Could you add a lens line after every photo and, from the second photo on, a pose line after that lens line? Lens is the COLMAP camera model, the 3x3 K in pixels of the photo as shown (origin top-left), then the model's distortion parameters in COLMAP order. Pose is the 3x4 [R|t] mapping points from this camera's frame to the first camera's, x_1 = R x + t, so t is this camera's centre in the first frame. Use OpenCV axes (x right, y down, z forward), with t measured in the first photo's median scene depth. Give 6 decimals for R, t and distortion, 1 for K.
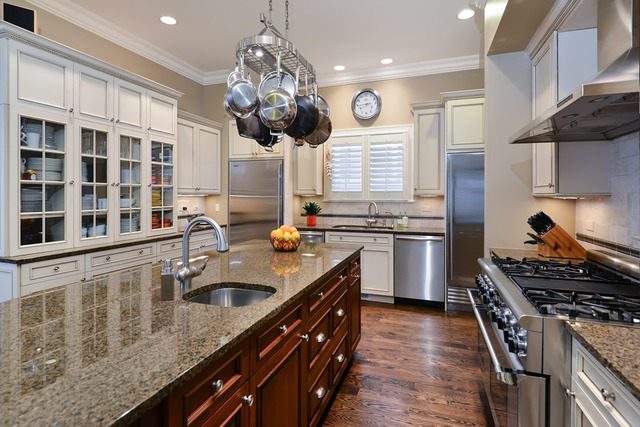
lens RADIAL K [[312.5, 0, 319.9], [0, 312.5, 194.4], [0, 0, 1]] dist [0.000864, -0.000099]
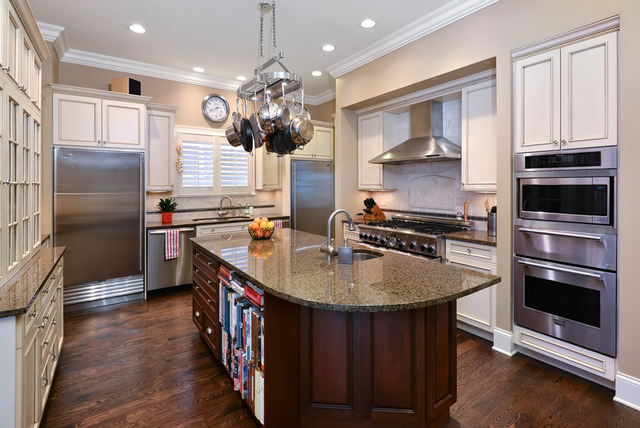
lens RADIAL K [[304.9, 0, 320.4], [0, 304.9, 182.8], [0, 0, 1]] dist [0.000556, -0.000001]
pose [[0.573694, -0.000143, 0.819069, -0.540136], [0.005791, 0.999976, -0.003882, -0.017279], [-0.819049, 0.006970, 0.573681, 0.078293]]
